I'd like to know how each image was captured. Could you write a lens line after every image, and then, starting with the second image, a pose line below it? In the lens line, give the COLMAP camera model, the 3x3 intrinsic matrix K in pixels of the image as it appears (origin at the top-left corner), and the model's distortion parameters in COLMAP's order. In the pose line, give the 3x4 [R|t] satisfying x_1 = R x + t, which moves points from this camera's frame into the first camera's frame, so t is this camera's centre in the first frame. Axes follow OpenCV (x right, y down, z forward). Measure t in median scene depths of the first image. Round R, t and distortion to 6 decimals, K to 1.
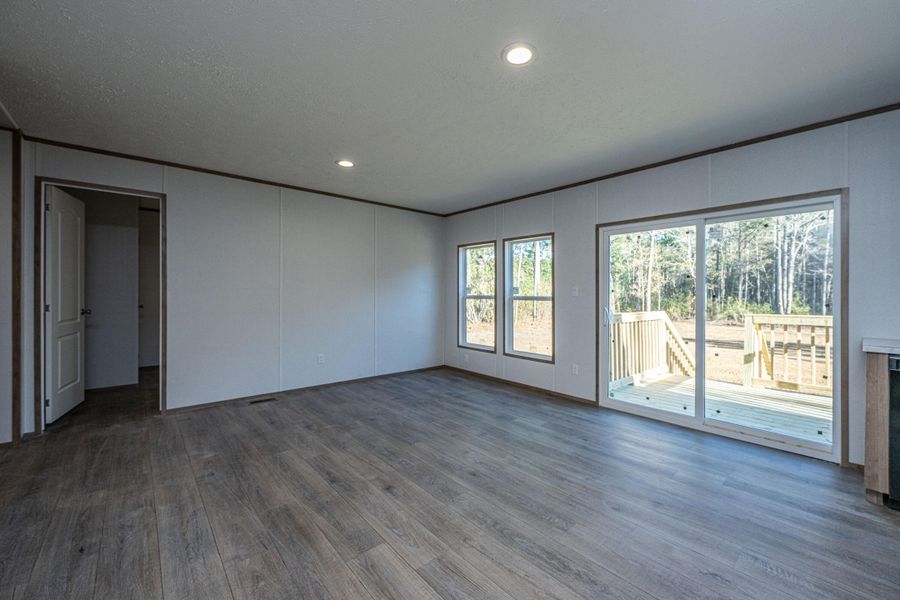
lens RADIAL K [[354.7, 0, 450.0], [0, 354.7, 300.0], [0, 0, 1]] dist [0.000189, -0.000019]
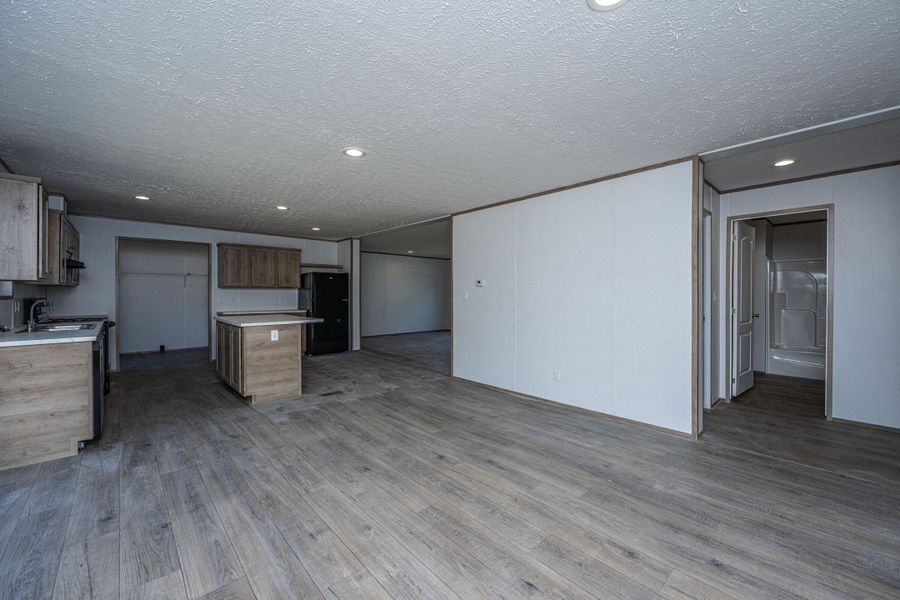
lens RADIAL K [[361.5, 0, 461.9], [0, 361.5, 297.2], [0, 0, 1]] dist [-0.000023, -0.000092]
pose [[-0.997511, -0.006692, -0.070189, -0.130828], [-0.008543, 0.999623, 0.026109, -0.056261], [0.069988, 0.026643, -0.997192, 1.930419]]
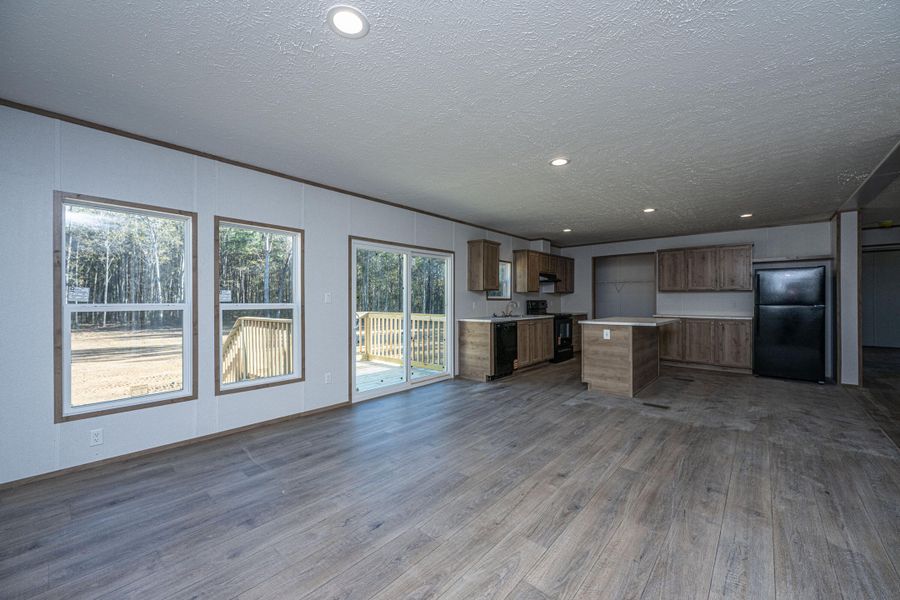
lens RADIAL K [[368.4, 0, 445.3], [0, 368.4, 300.3], [0, 0, 1]] dist [0.000118, -0.000025]
pose [[-0.135829, -0.005769, 0.990715, -1.082850], [0.016443, 0.999832, 0.008077, -0.030228], [-0.990596, 0.017387, -0.135712, 1.291098]]
